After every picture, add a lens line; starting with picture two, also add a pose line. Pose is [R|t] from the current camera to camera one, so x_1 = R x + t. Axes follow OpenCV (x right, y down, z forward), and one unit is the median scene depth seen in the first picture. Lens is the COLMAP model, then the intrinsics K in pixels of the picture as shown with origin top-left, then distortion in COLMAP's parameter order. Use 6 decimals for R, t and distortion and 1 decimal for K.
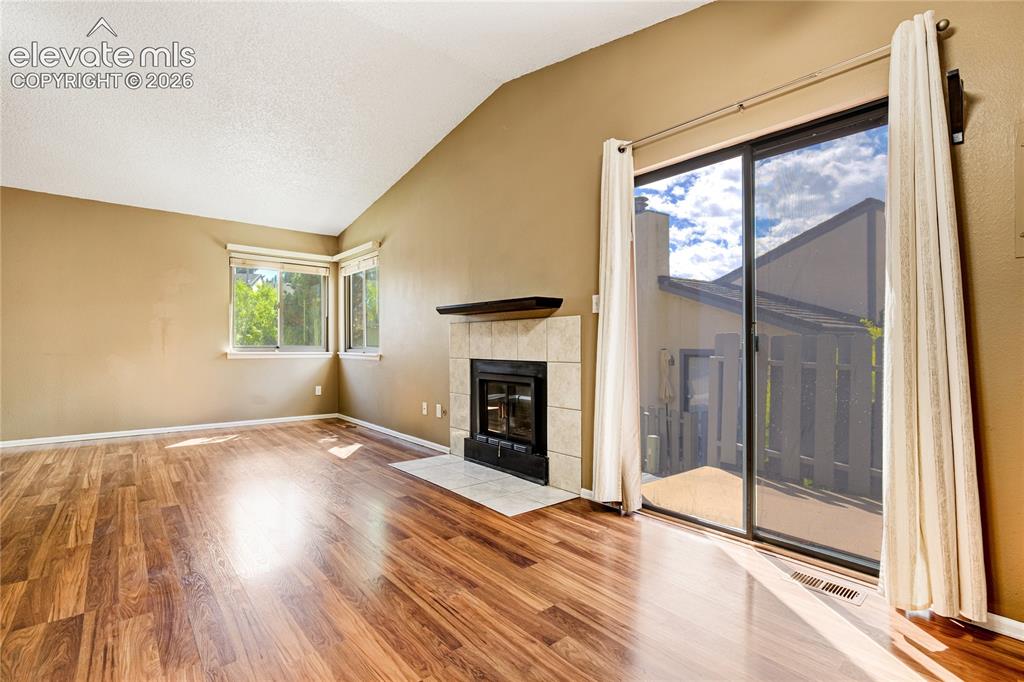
lens RADIAL K [[463.5, 0, 498.1], [0, 463.5, 344.1], [0, 0, 1]] dist [-0.046076, 0.009708]
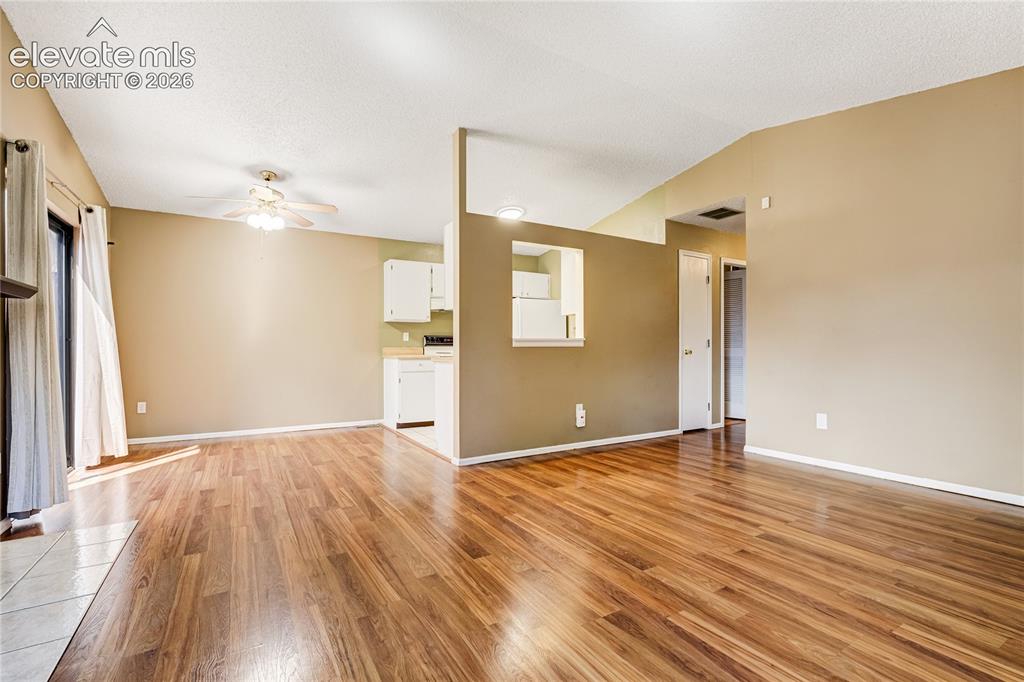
lens RADIAL K [[463.5, 0, 498.1], [0, 463.5, 344.1], [0, 0, 1]] dist [-0.046076, 0.009708]
pose [[-0.984061, -0.000774, 0.177831, -0.787846], [-0.003204, 0.999905, -0.013378, 0.001610], [-0.177804, -0.013735, -0.983970, 1.567736]]
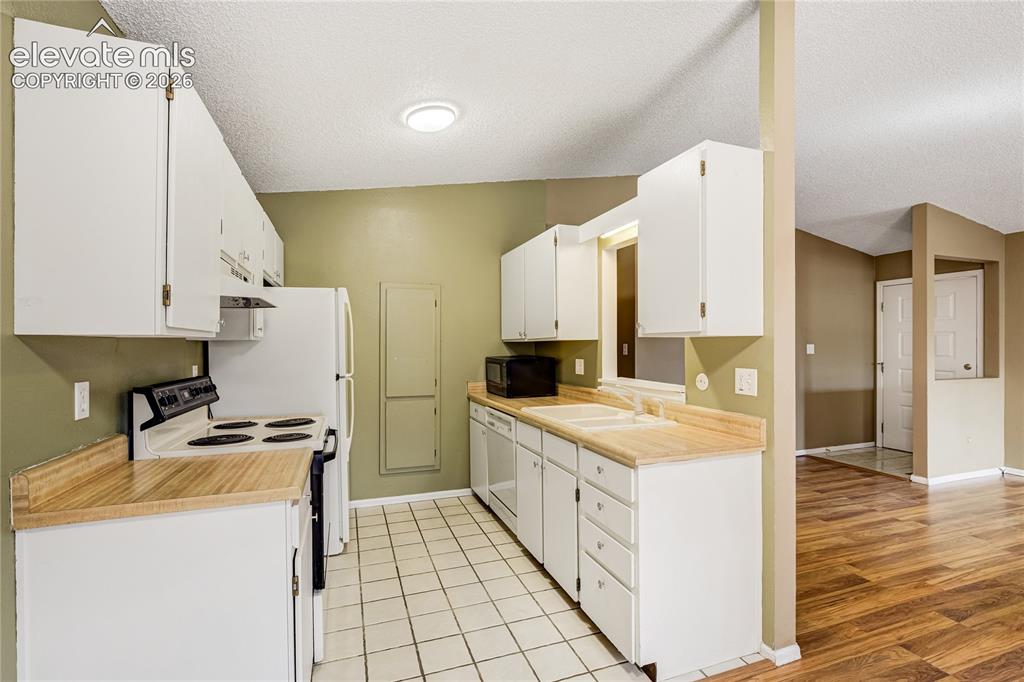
lens RADIAL K [[474.1, 0, 516.2], [0, 474.1, 345.0], [0, 0, 1]] dist [-0.013923, 0.010242]
pose [[-0.335131, 0.001396, -0.942170, 0.269301], [0.006290, 0.999980, -0.000756, -0.108604], [0.942150, -0.006179, -0.335133, 0.202276]]
